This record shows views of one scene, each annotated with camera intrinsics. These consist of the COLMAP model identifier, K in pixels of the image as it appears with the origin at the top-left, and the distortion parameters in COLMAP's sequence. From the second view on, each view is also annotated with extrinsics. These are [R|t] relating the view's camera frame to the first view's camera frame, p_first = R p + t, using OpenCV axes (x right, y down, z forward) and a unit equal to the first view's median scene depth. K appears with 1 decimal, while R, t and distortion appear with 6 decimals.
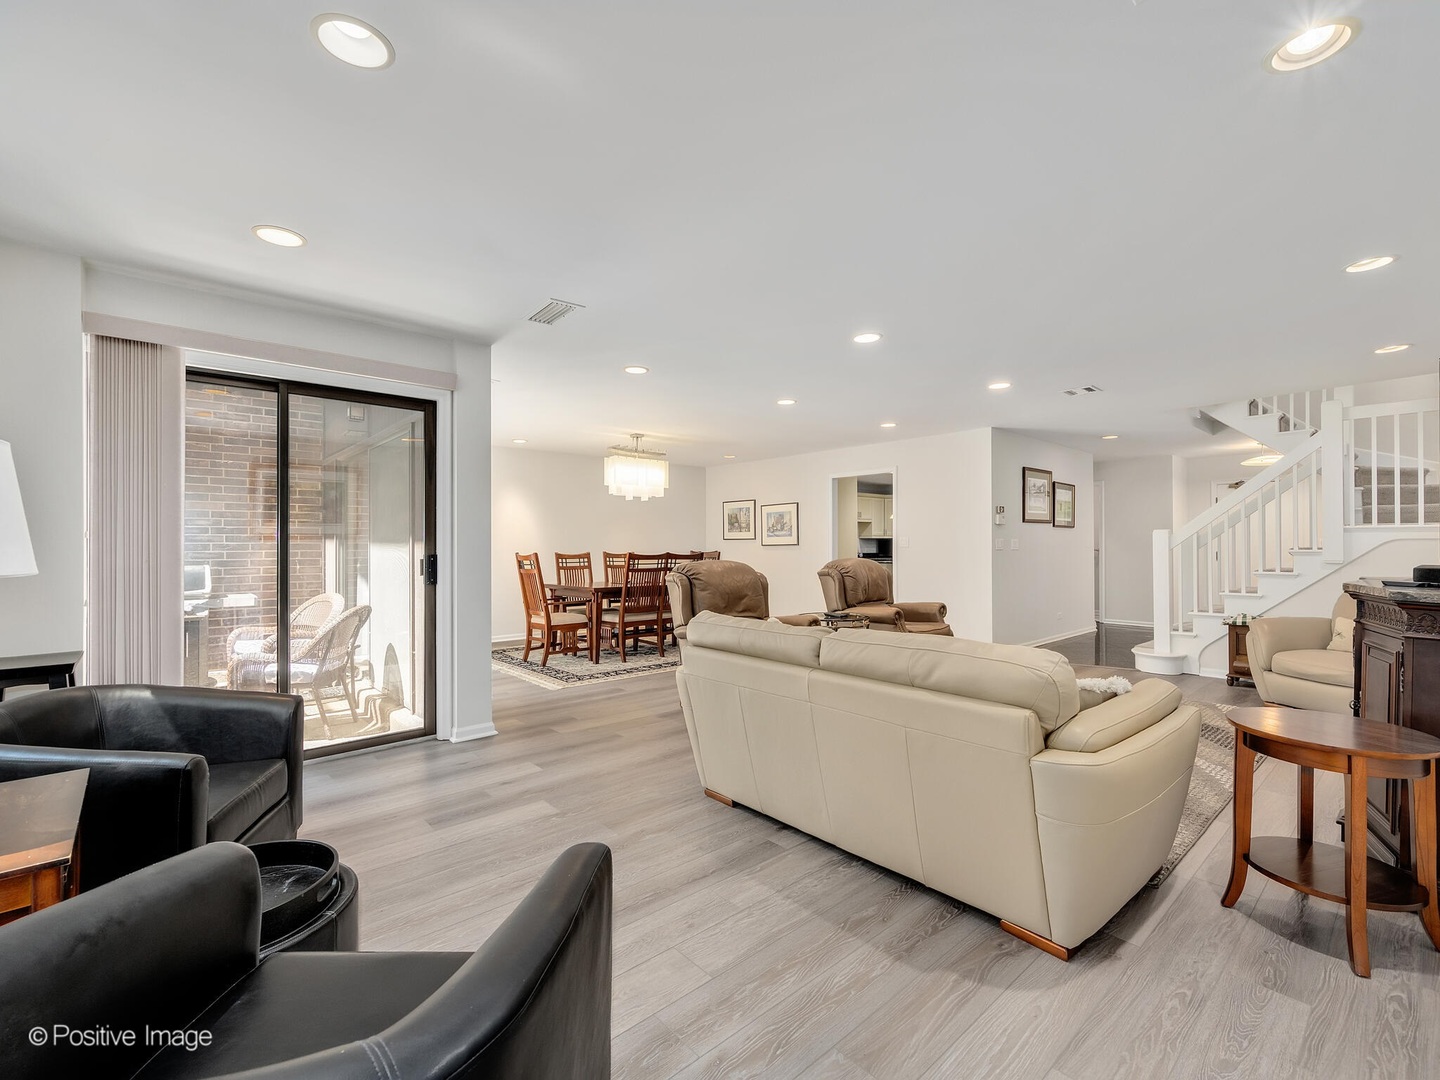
lens RADIAL K [[647.5, 0, 724.8], [0, 647.5, 546.5], [0, 0, 1]] dist [-0.000913, -0.000144]
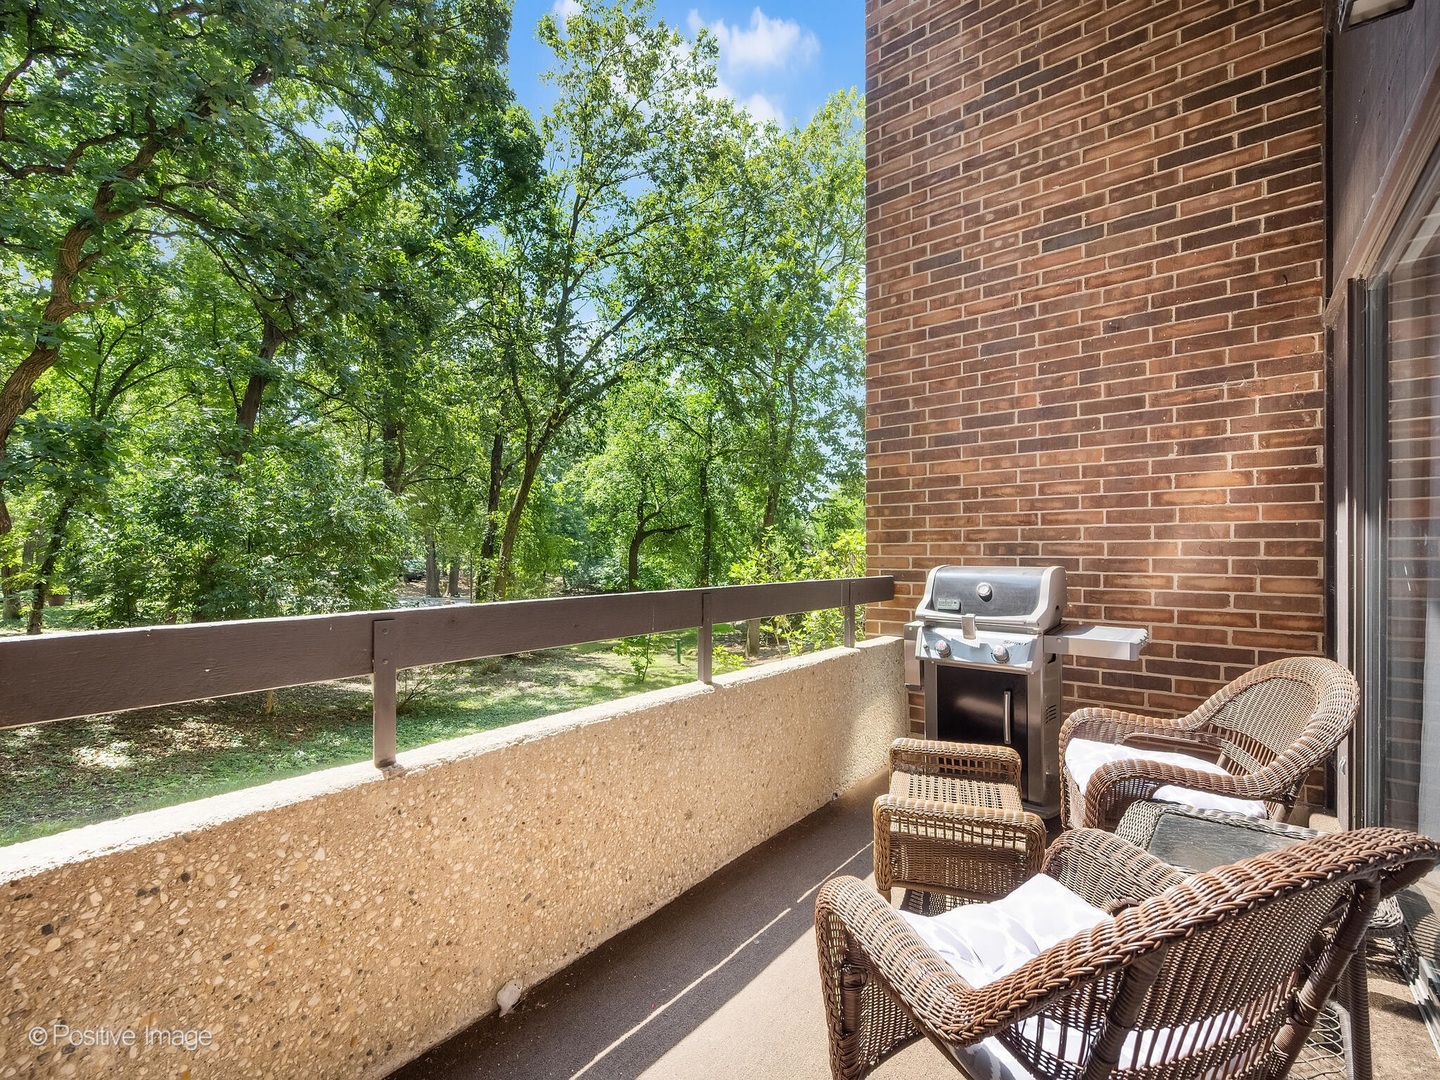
lens RADIAL K [[647.5, 0, 724.1], [0, 647.5, 545.1], [0, 0, 1]] dist [-0.000913, -0.000144]
pose [[0.176603, 0.002553, -0.984279, -0.315466], [0.001960, 0.999994, 0.002945, 0.008701], [0.984280, -0.002449, 0.176597, 0.607938]]
